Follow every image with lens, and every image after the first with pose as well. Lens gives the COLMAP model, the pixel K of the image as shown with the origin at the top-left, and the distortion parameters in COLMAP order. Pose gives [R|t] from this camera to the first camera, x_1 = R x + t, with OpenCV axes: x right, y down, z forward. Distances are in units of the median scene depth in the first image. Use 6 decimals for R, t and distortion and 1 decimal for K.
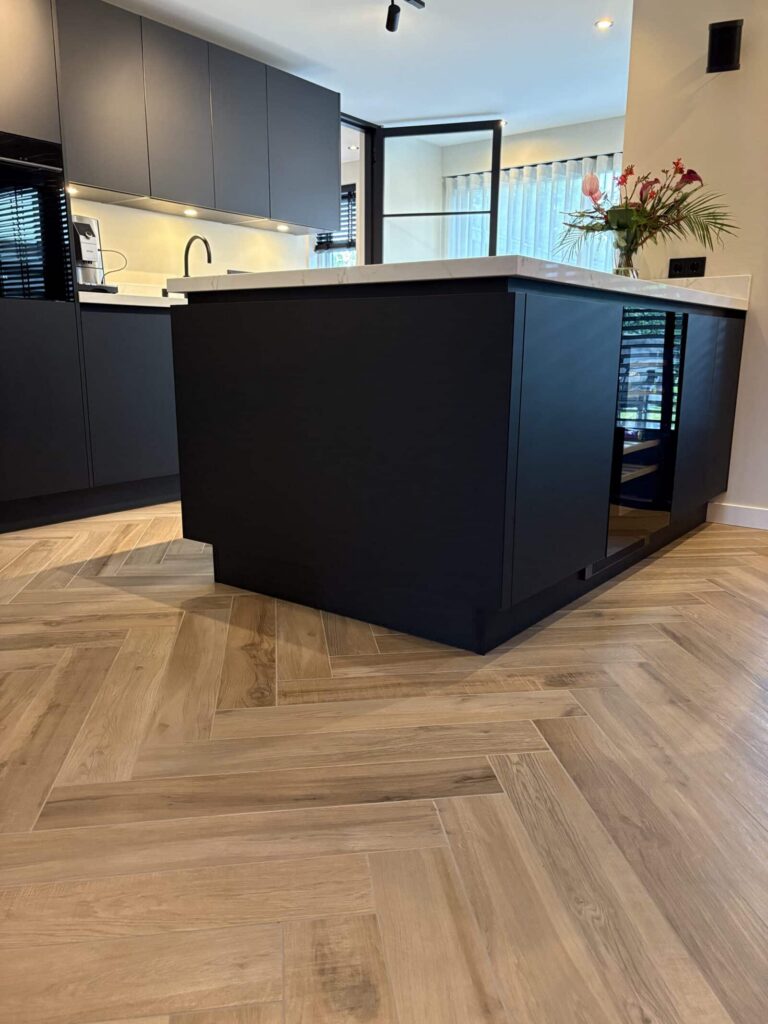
lens RADIAL K [[777.9, 0, 384.0], [0, 777.9, 512.0], [0, 0, 1]] dist [0.004190, -0.001529]
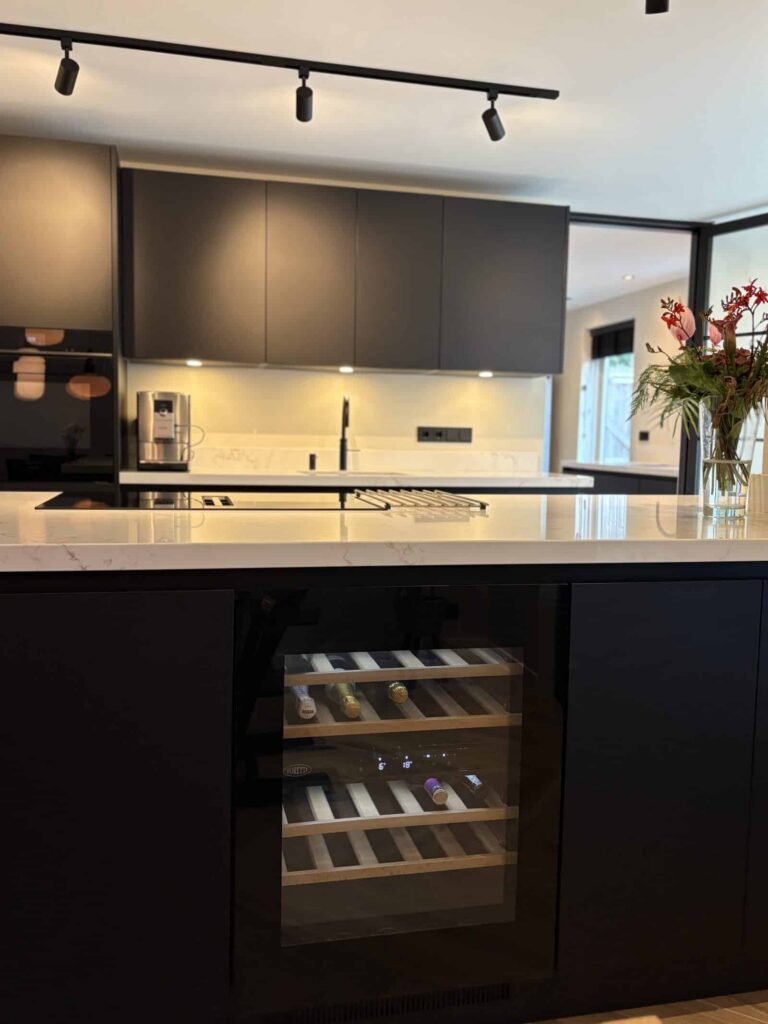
lens RADIAL K [[880.5, 0, 384.0], [0, 880.5, 512.0], [0, 0, 1]] dist [0.017891, 0.001026]
pose [[0.767618, 0.067405, -0.637353, 0.701347], [-0.153647, 0.984809, -0.080898, -0.248676], [0.622218, 0.160026, 0.766314, 0.473192]]
